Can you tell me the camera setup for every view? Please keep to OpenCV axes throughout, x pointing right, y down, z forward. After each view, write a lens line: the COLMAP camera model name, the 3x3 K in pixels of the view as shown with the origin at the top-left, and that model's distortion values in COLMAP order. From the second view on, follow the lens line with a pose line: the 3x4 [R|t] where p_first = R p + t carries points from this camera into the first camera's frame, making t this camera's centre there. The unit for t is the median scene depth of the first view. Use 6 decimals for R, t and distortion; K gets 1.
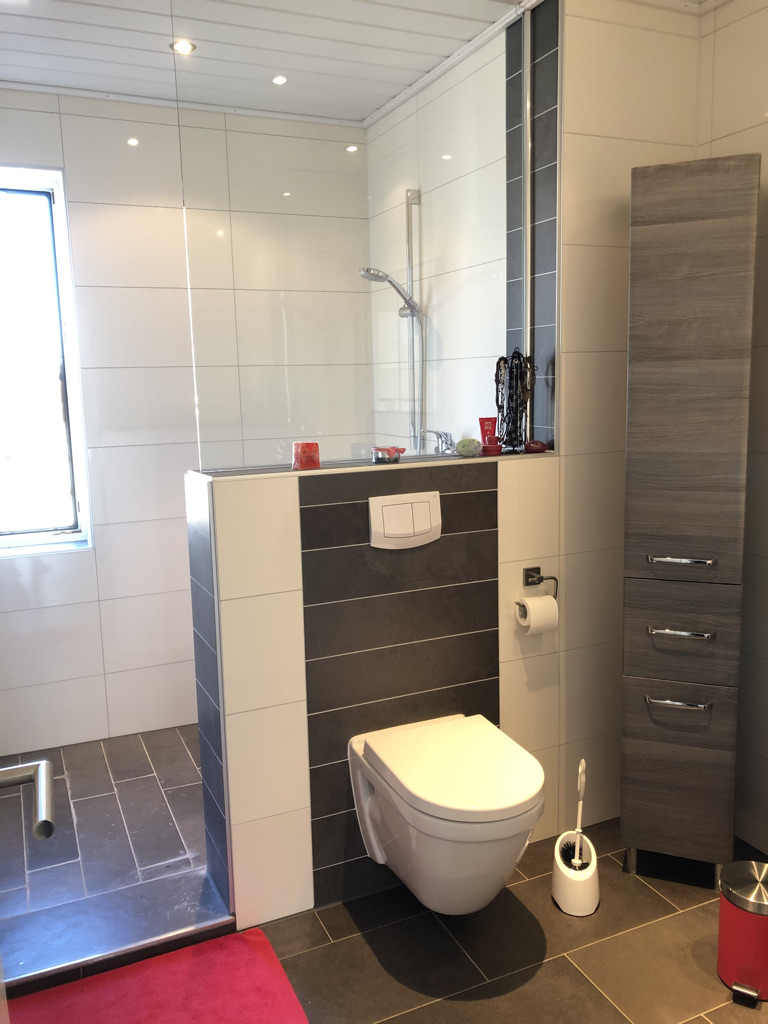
lens RADIAL K [[844.1, 0, 386.0], [0, 844.1, 500.4], [0, 0, 1]] dist [0.026984, -0.006517]
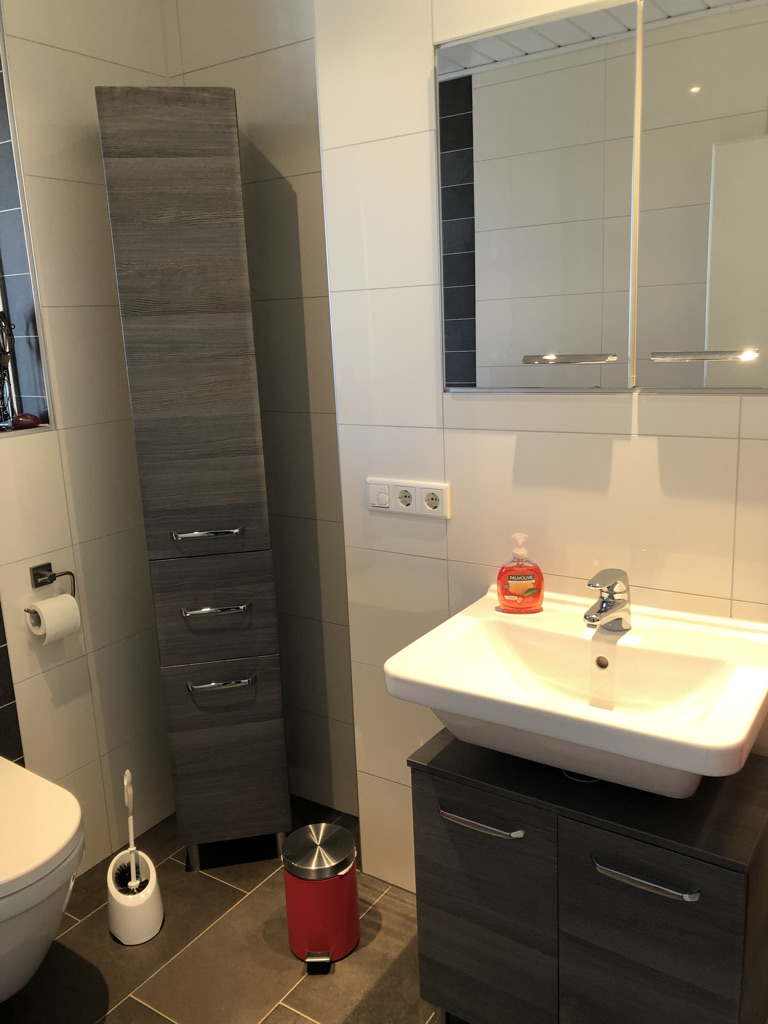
lens RADIAL K [[844.1, 0, 386.0], [0, 844.1, 500.4], [0, 0, 1]] dist [0.026984, -0.006517]
pose [[0.852092, -0.128784, 0.507300, 0.049794], [0.101368, 0.991510, 0.081441, -0.019848], [-0.513482, -0.017971, 0.857912, 0.106598]]
